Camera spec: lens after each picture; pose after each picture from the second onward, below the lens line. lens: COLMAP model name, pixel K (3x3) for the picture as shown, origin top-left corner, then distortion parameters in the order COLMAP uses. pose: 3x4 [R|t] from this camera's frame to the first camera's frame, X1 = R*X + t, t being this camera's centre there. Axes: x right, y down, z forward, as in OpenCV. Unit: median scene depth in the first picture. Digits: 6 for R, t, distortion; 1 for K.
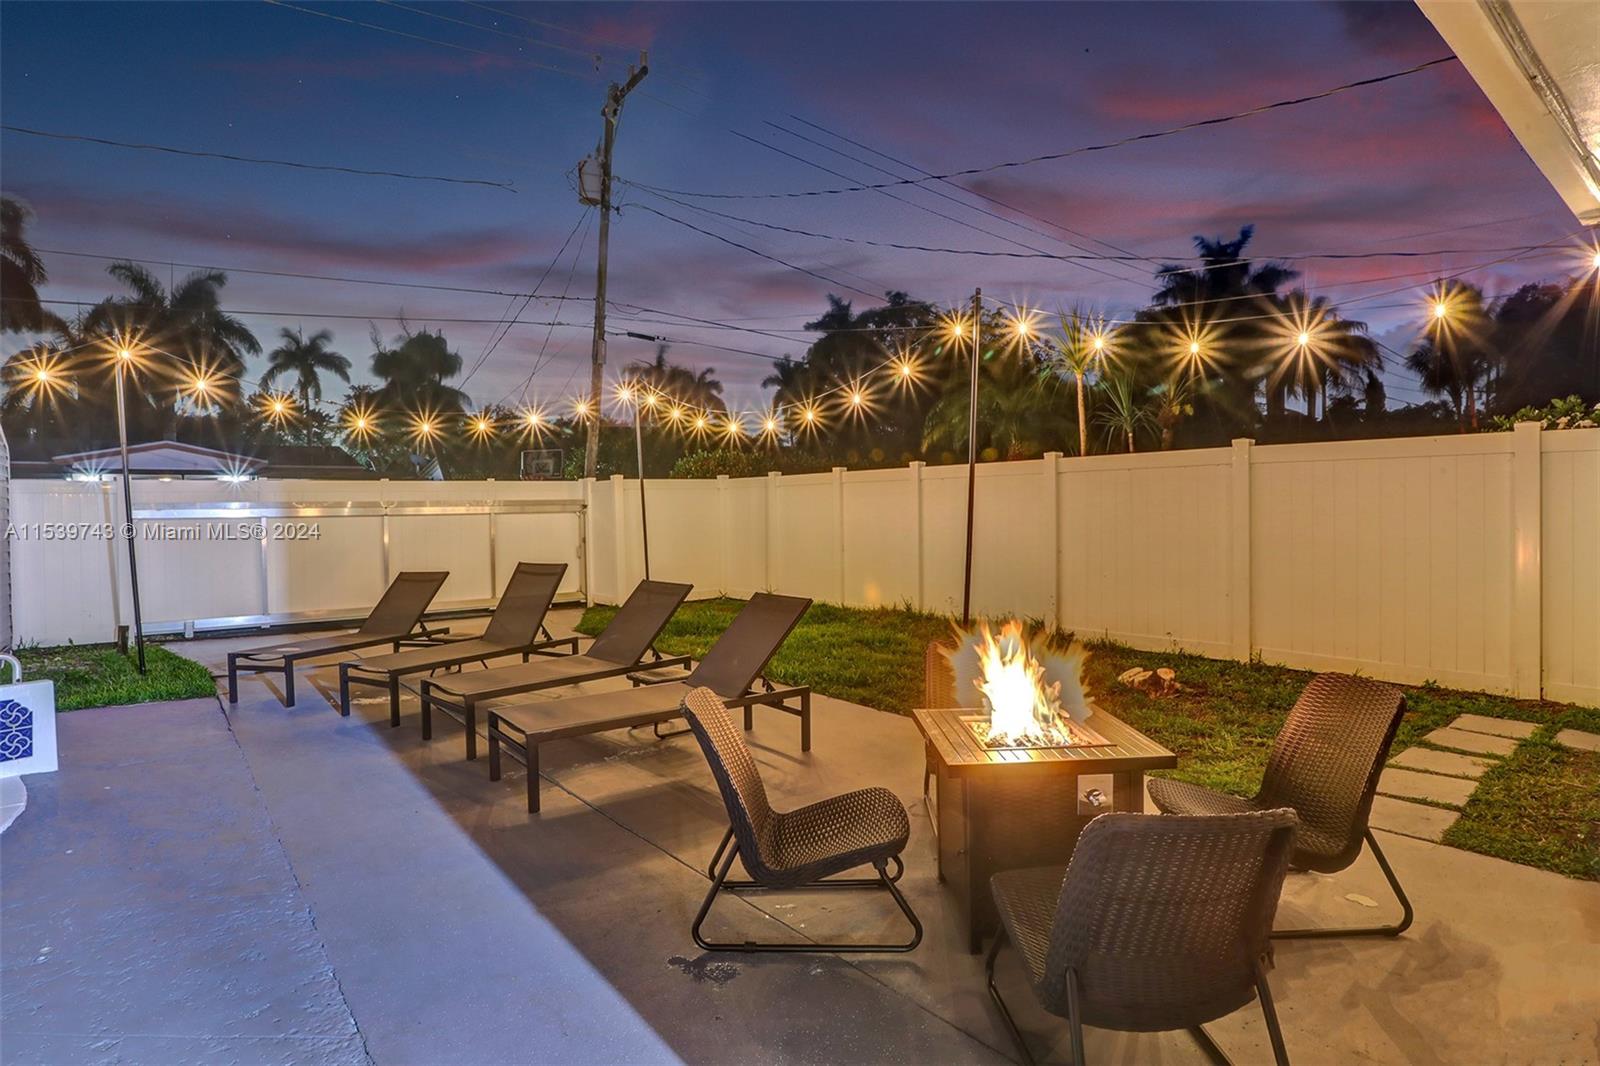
lens RADIAL K [[868.2, 0, 794.7], [0, 868.2, 531.8], [0, 0, 1]] dist [-0.061560, 0.000785]
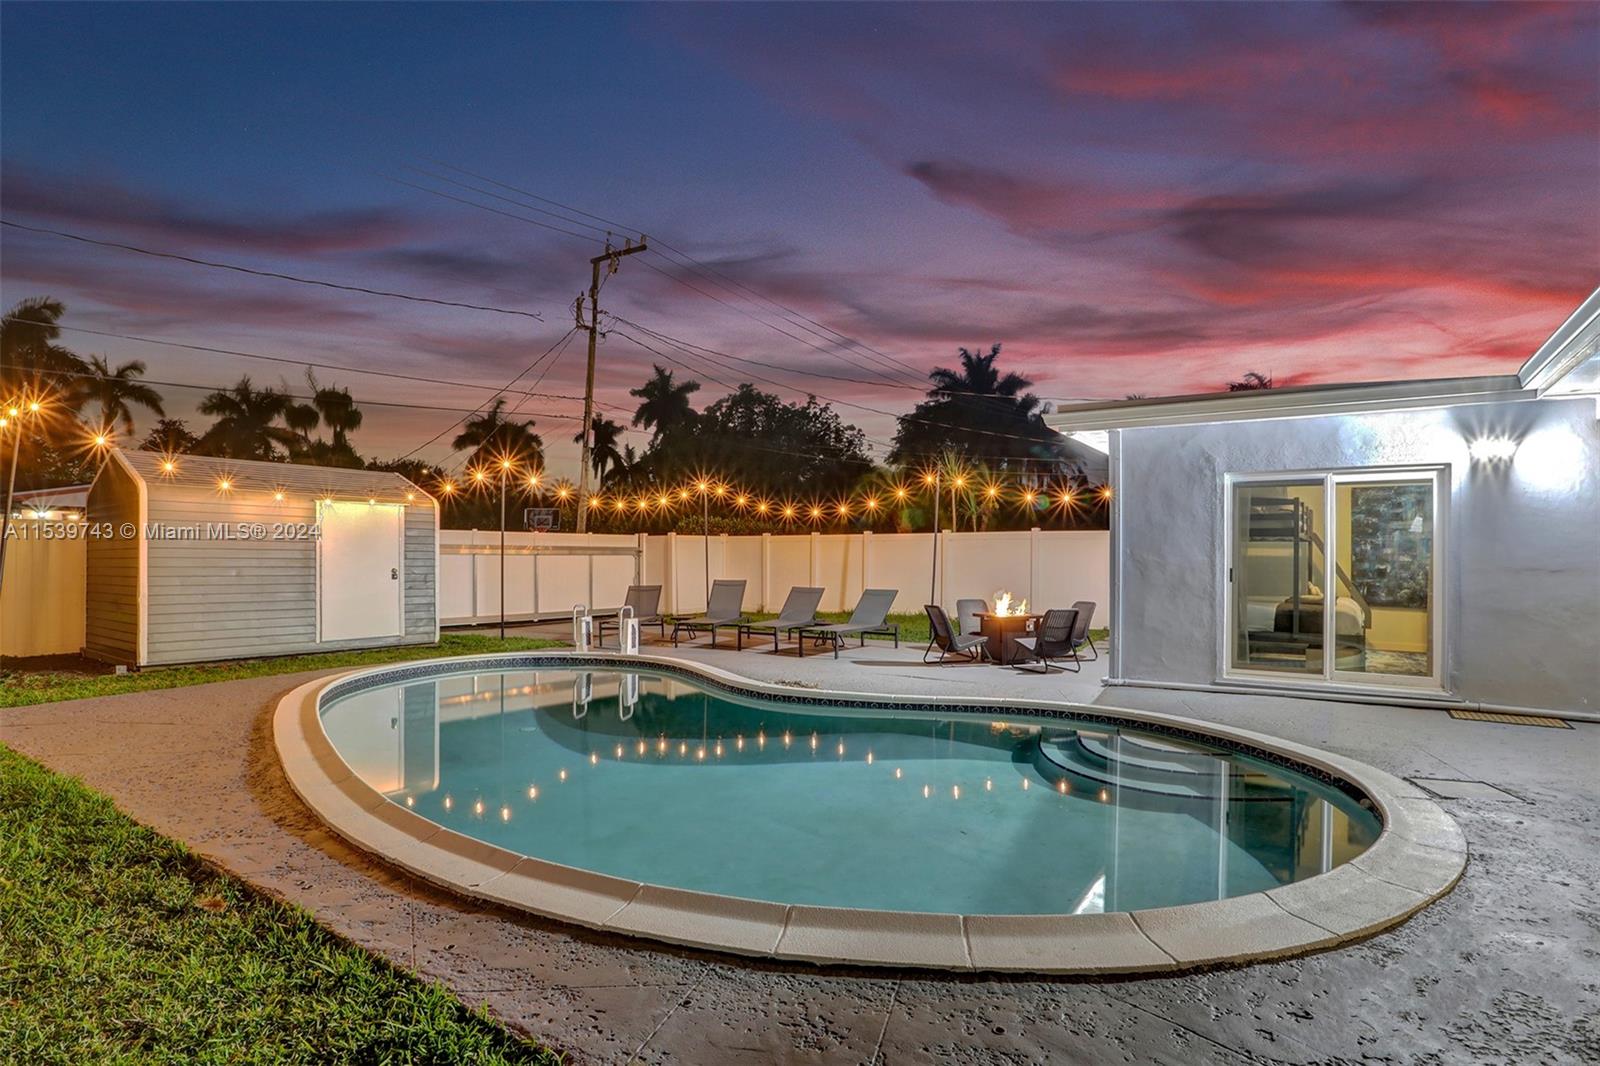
lens RADIAL K [[874.7, 0, 800.0], [0, 874.7, 533.0], [0, 0, 1]] dist [-0.006708, -0.000749]
pose [[0.957653, 0.022484, 0.287045, -0.144386], [-0.007152, 0.998496, -0.054351, 0.006991], [-0.287836, 0.049996, 0.956374, -0.200093]]
